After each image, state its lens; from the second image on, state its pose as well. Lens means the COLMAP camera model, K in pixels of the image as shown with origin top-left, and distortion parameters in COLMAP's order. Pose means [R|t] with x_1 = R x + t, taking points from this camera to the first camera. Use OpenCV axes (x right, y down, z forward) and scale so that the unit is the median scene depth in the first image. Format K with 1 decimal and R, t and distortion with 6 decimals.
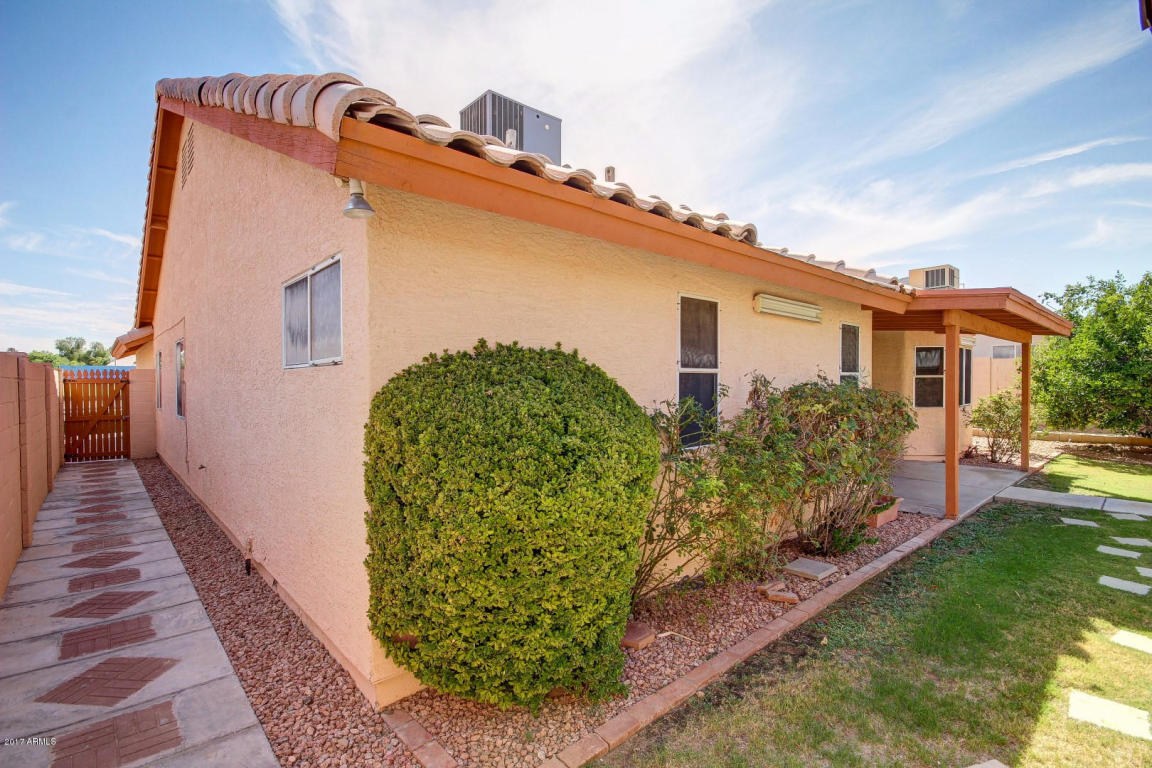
lens RADIAL K [[542.7, 0, 575.0], [0, 542.7, 388.5], [0, 0, 1]] dist [0.001993, -0.006147]
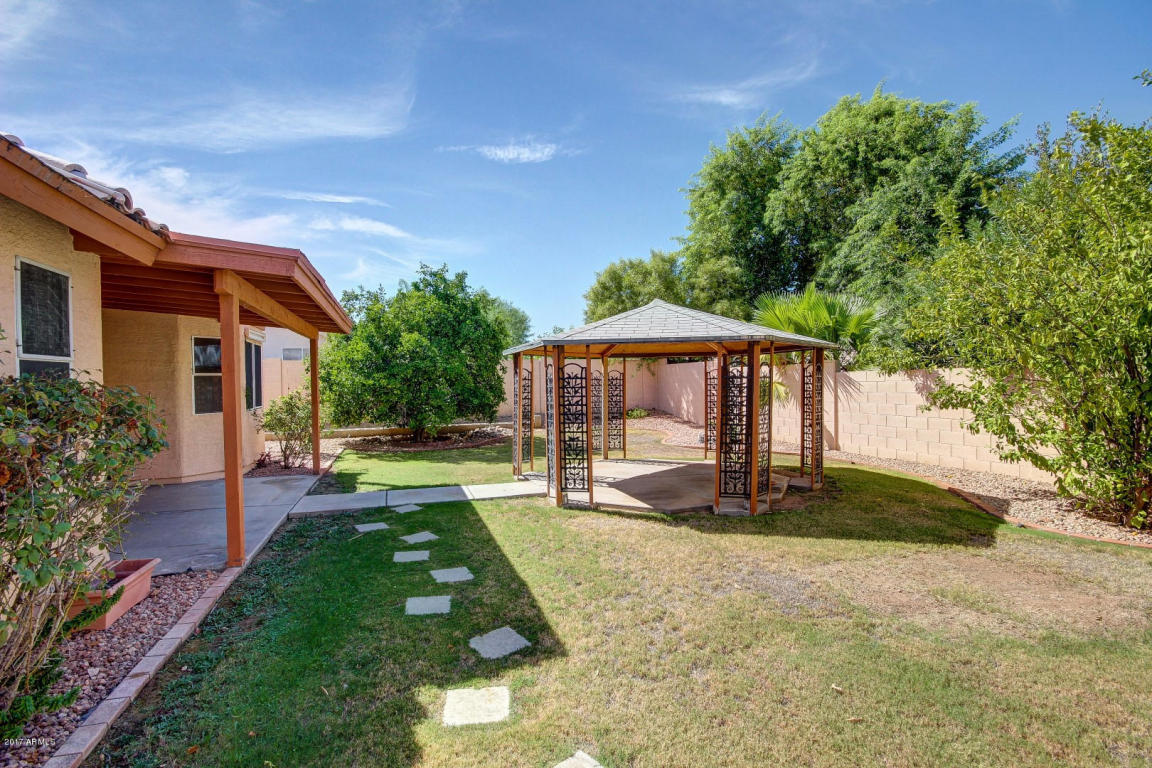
lens RADIAL K [[542.7, 0, 575.0], [0, 542.7, 388.5], [0, 0, 1]] dist [0.001993, -0.006147]
pose [[0.409813, -0.016071, 0.912028, 0.153203], [0.027106, 0.999618, 0.005434, 0.009755], [-0.911767, 0.022495, 0.410092, 0.196584]]
